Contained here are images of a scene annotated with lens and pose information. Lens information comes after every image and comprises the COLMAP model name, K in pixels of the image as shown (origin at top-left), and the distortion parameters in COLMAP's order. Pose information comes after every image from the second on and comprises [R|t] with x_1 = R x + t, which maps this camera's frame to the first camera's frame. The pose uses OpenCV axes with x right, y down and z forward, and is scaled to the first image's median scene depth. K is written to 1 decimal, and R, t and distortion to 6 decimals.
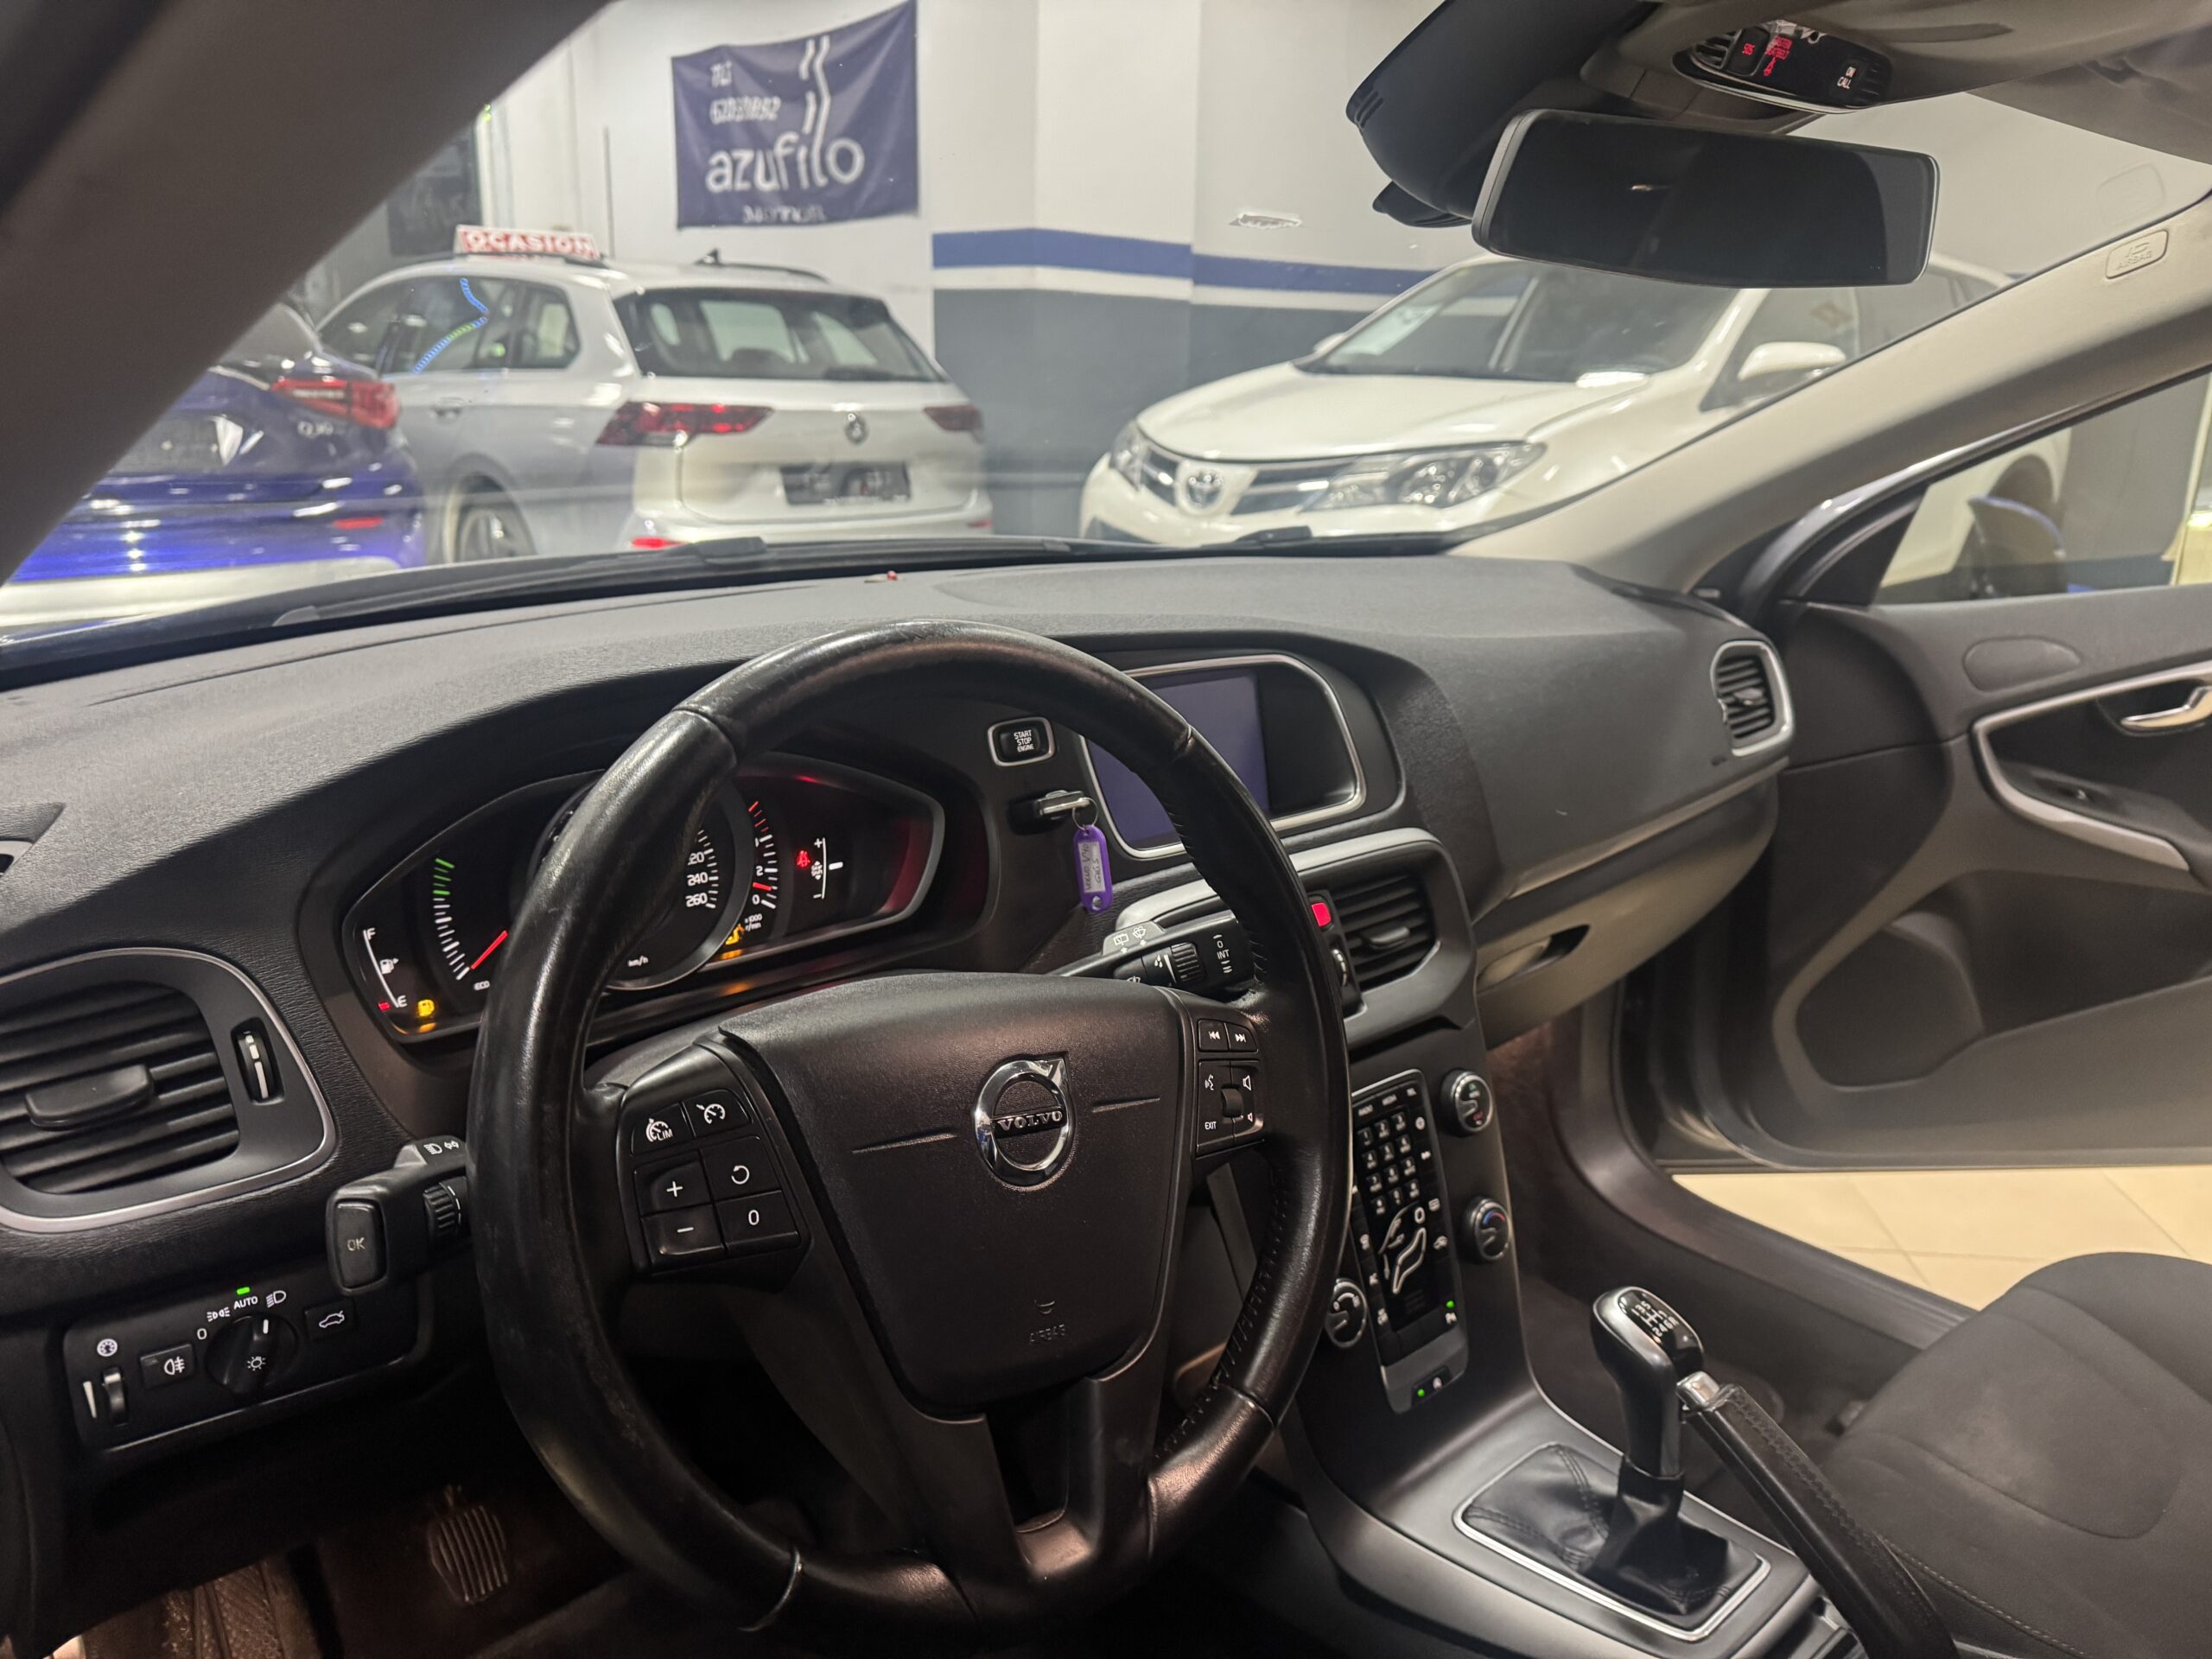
lens RADIAL K [[1571.9, 0, 1106.0], [0, 1571.9, 819.5], [0, 0, 1]] dist [0.134532, -0.390657]
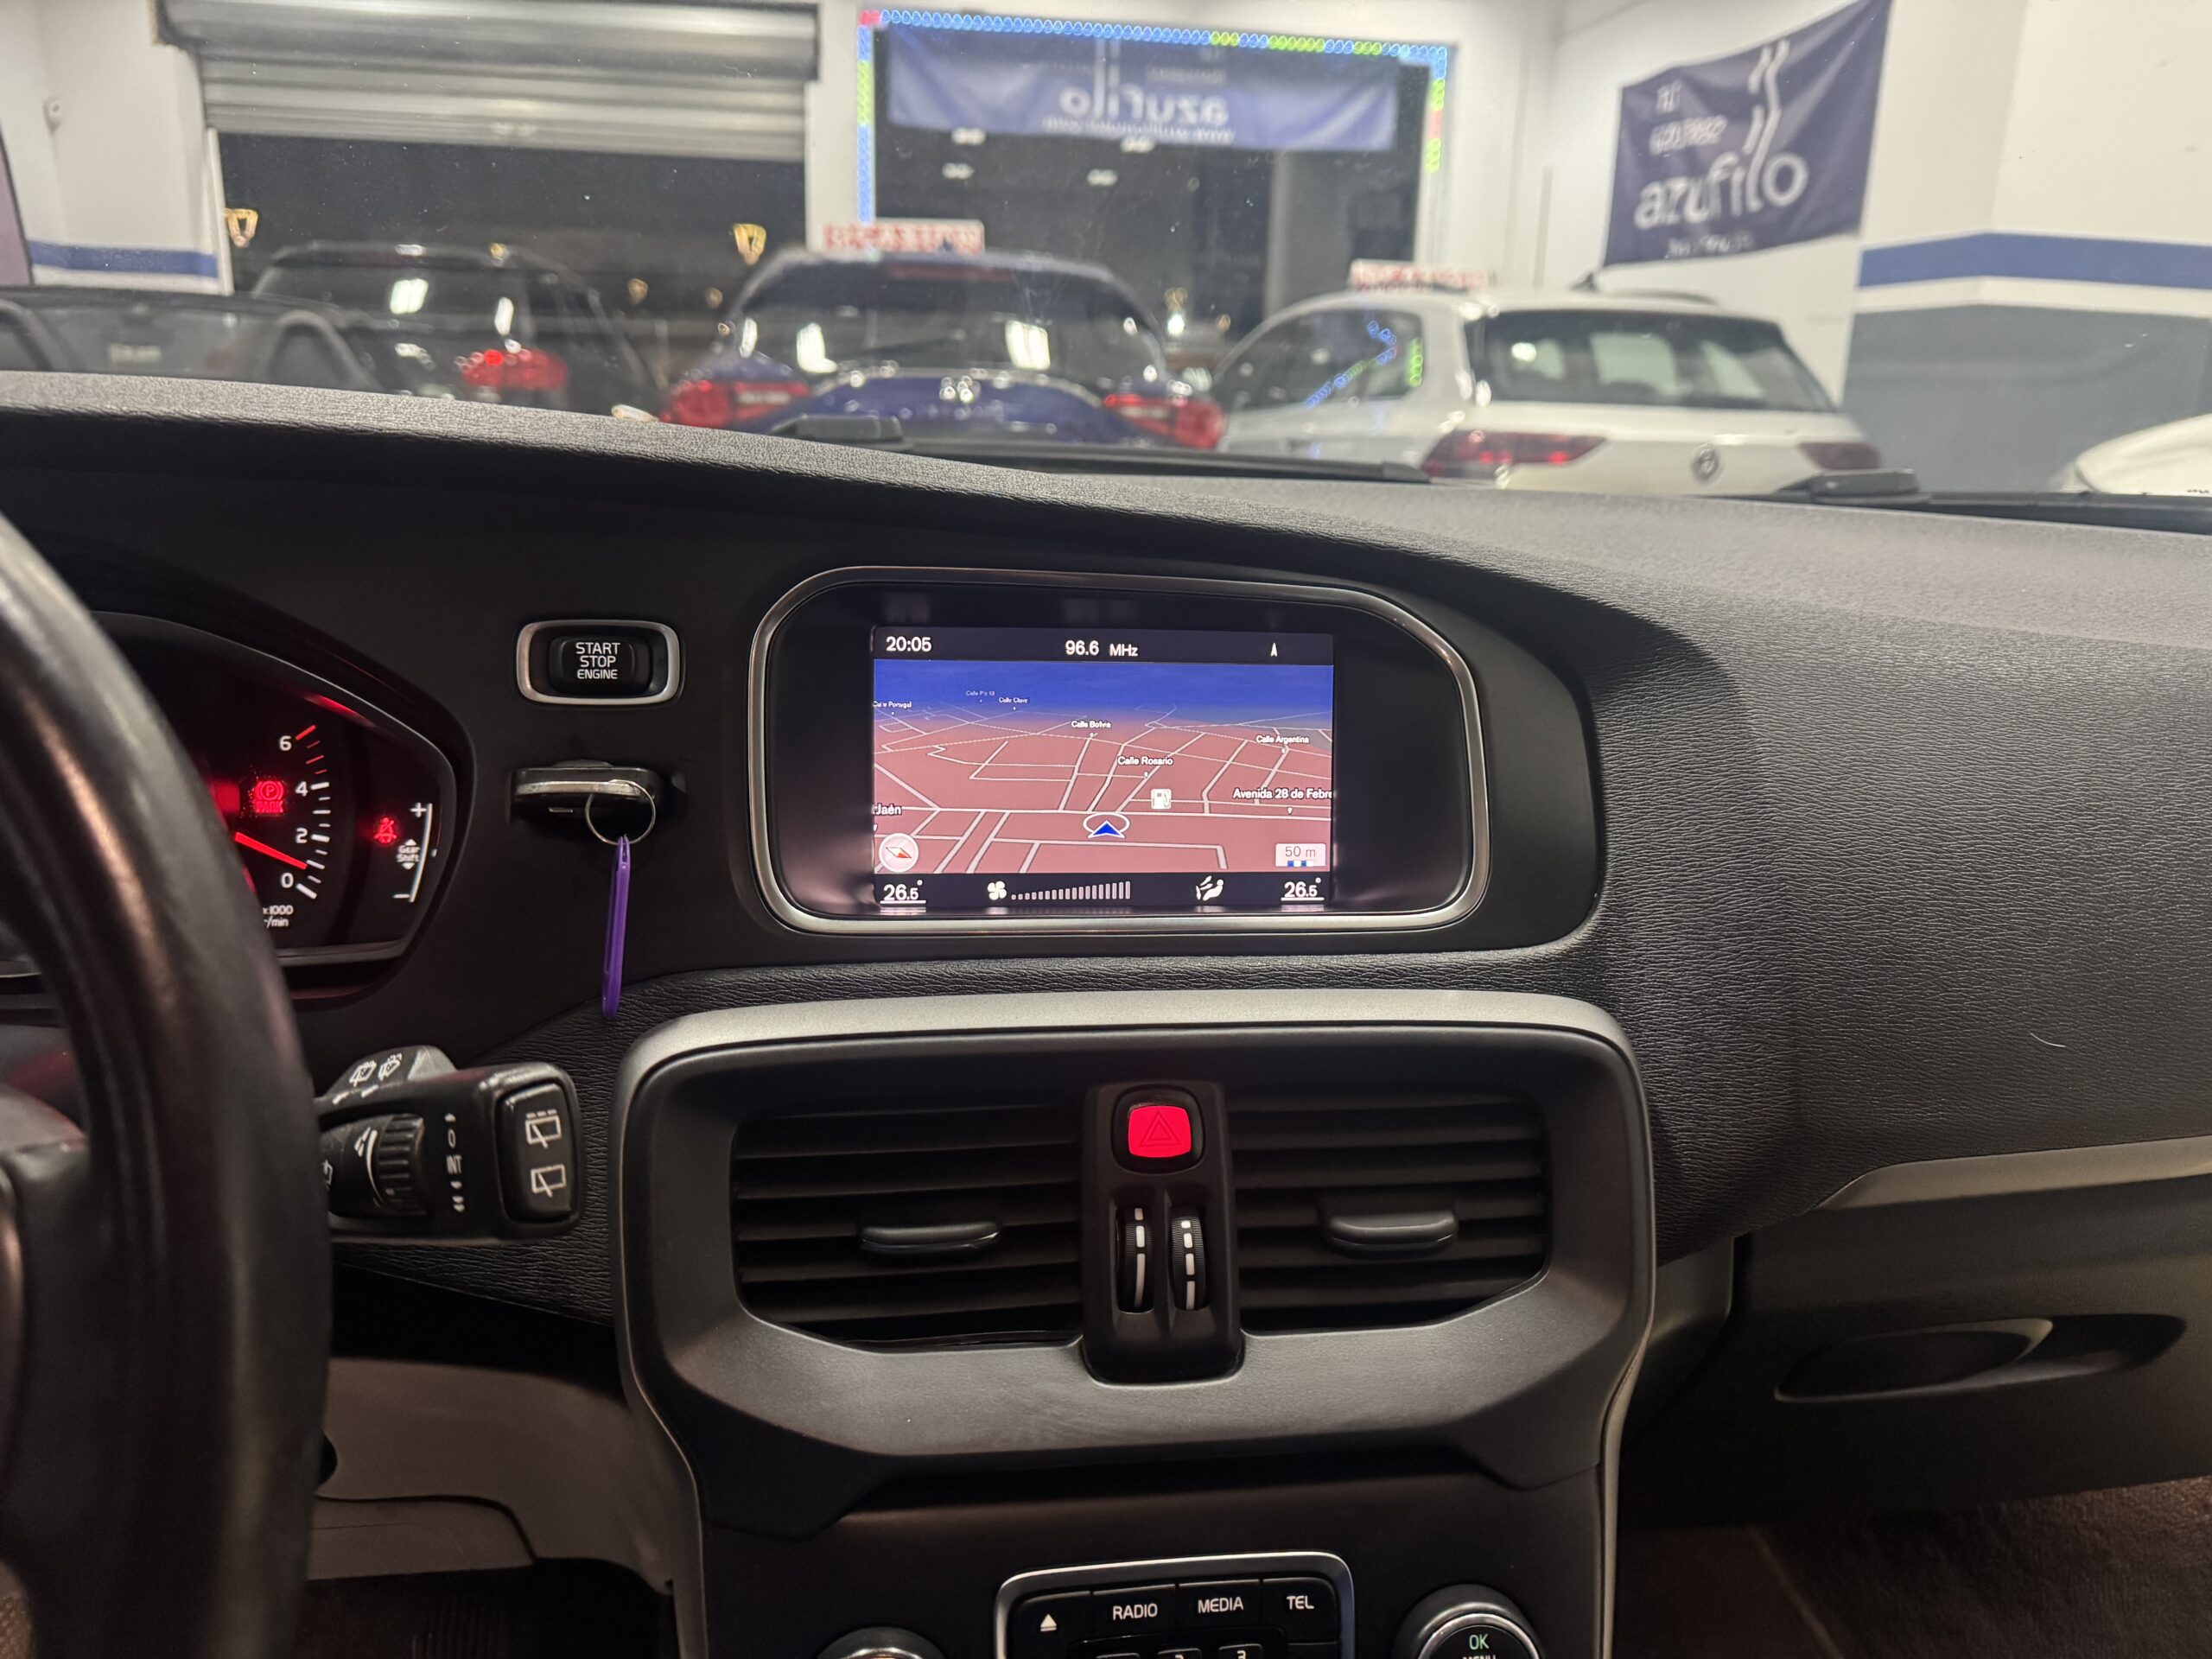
lens RADIAL K [[1577.9, 0, 1105.3], [0, 1577.9, 836.1], [0, 0, 1]] dist [-0.004168, -0.009238]
pose [[0.831748, 0.148107, -0.535032, 0.059333], [-0.164812, 0.986182, 0.016781, -0.004695], [0.530124, 0.074222, 0.844665, 0.104367]]
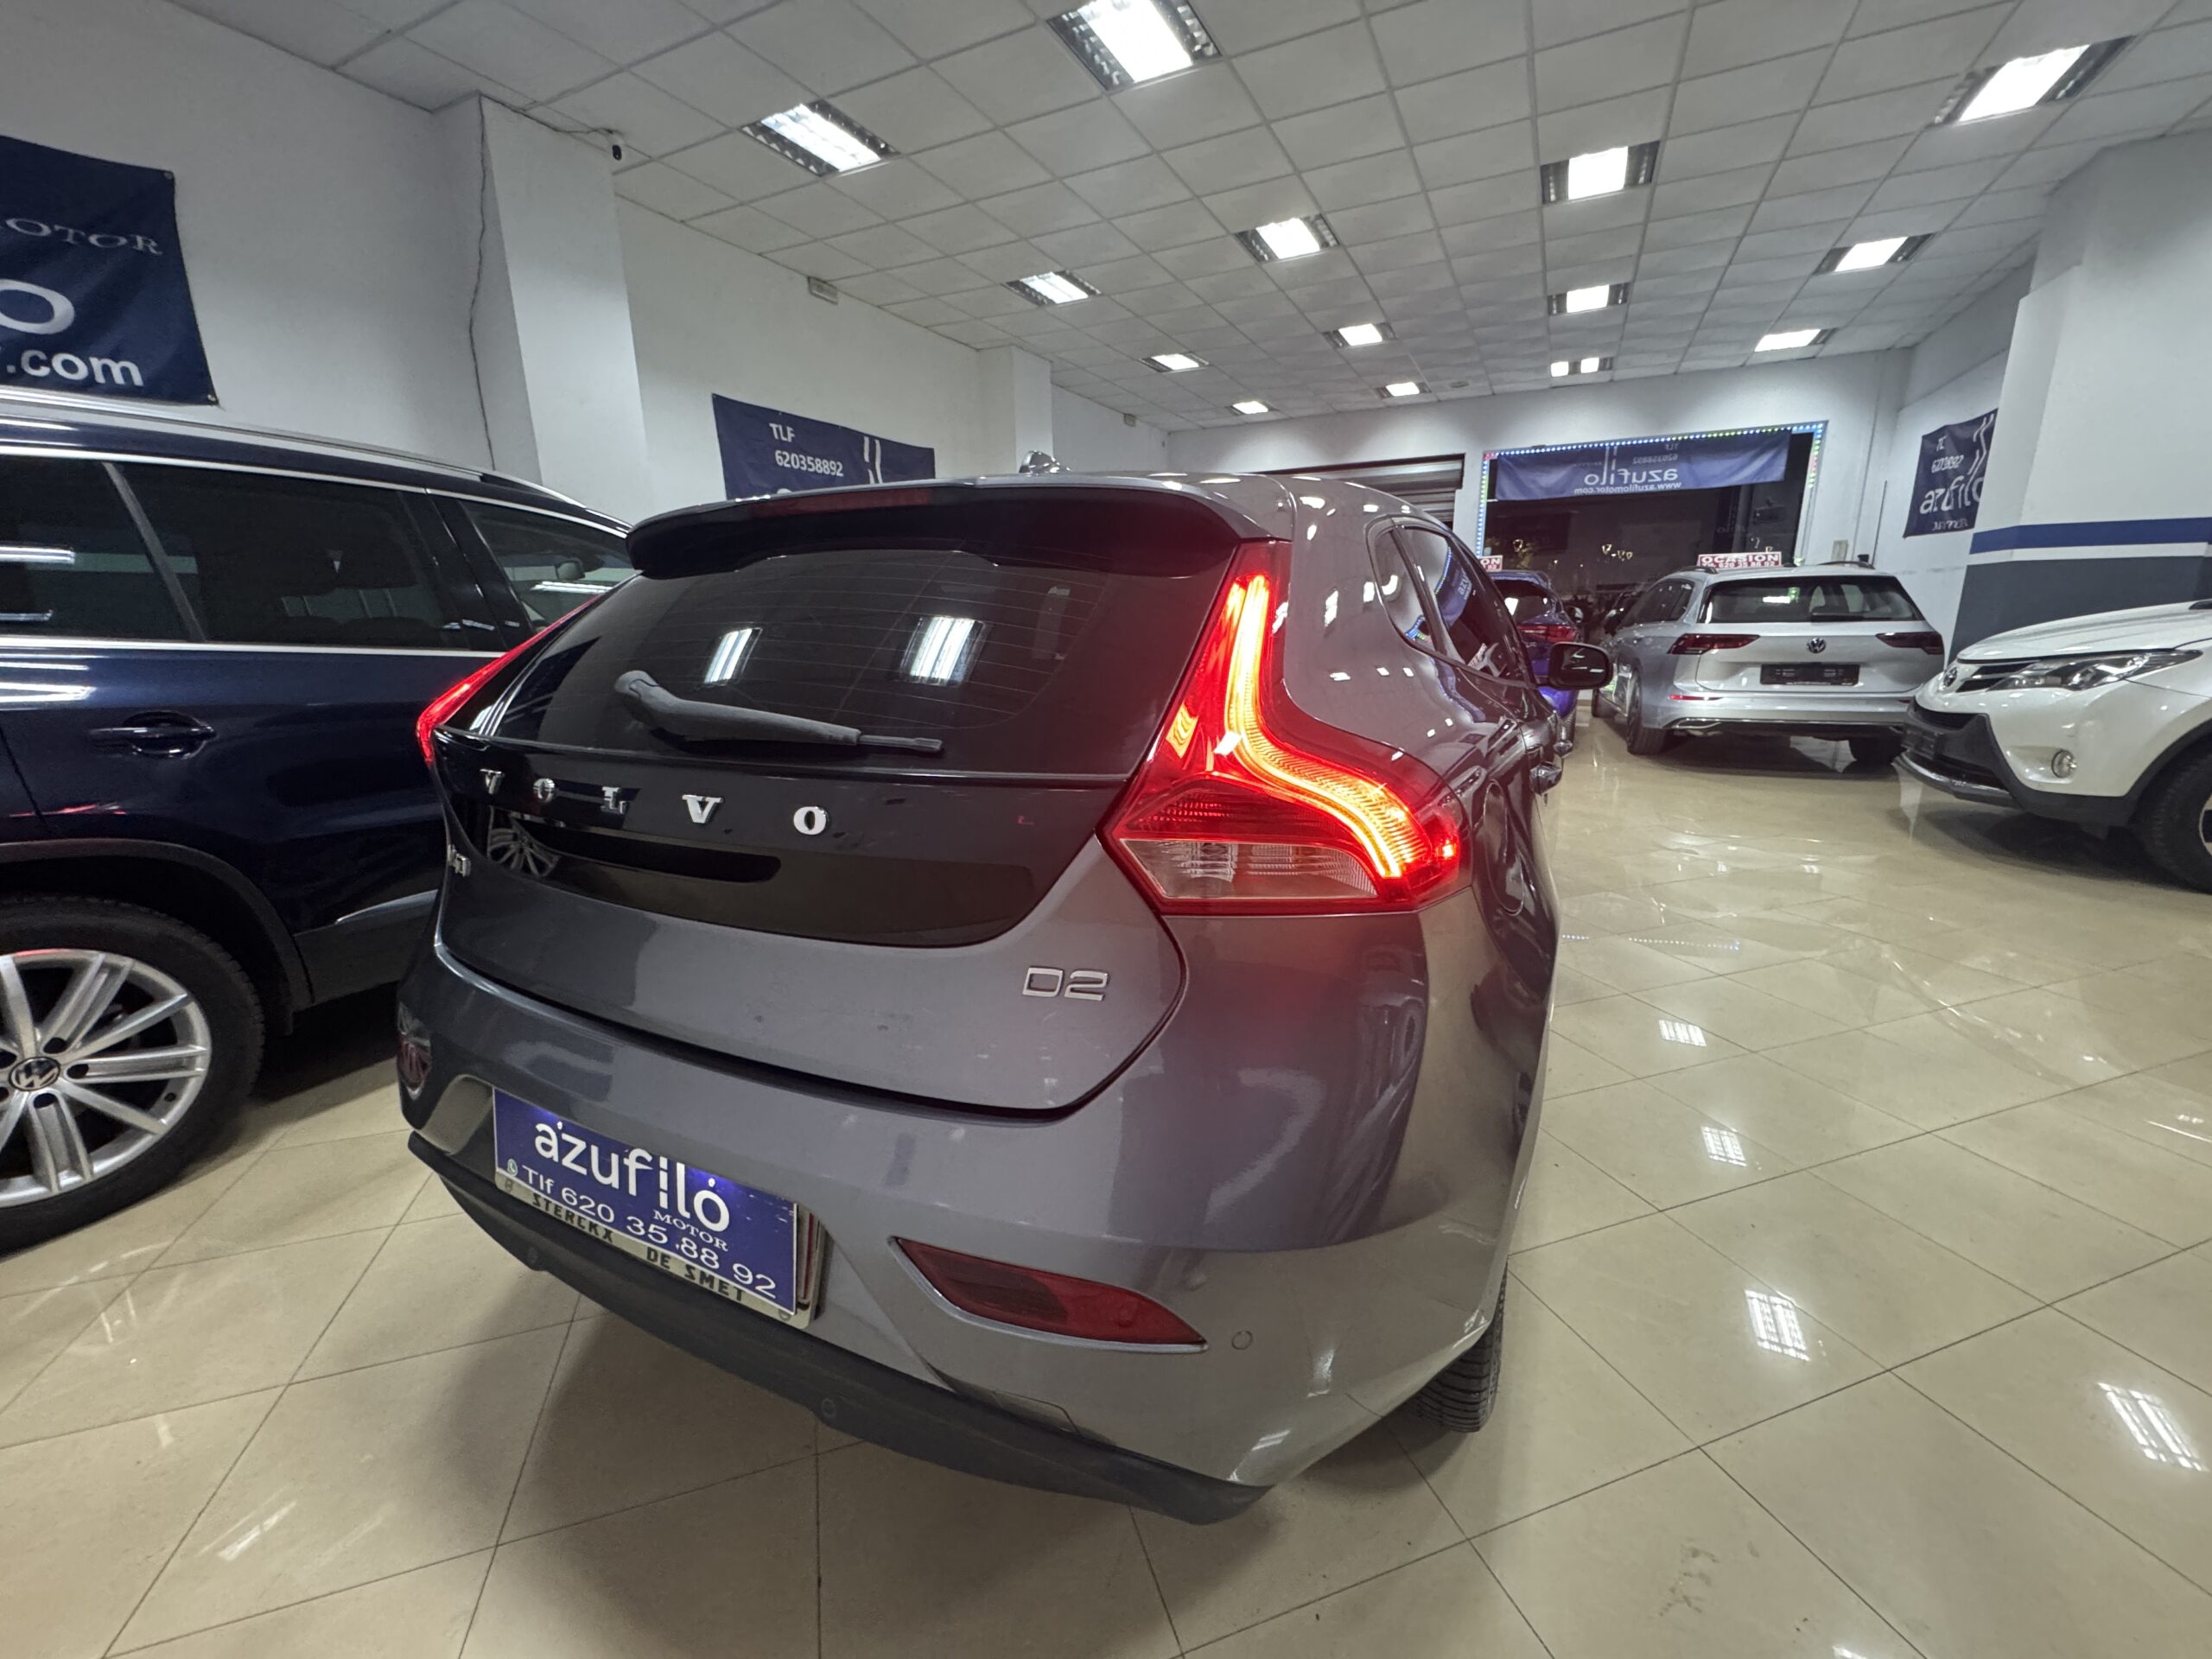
lens RADIAL K [[881.0, 0, 1104.5], [0, 881.0, 832.5], [0, 0, 1]] dist [-0.002504, 0.000000]
pose [[0.365794, 0.190731, -0.910943, 0.518613], [-0.234315, 0.966121, 0.108193, 0.056065], [0.900717, 0.173871, 0.398093, -0.154167]]
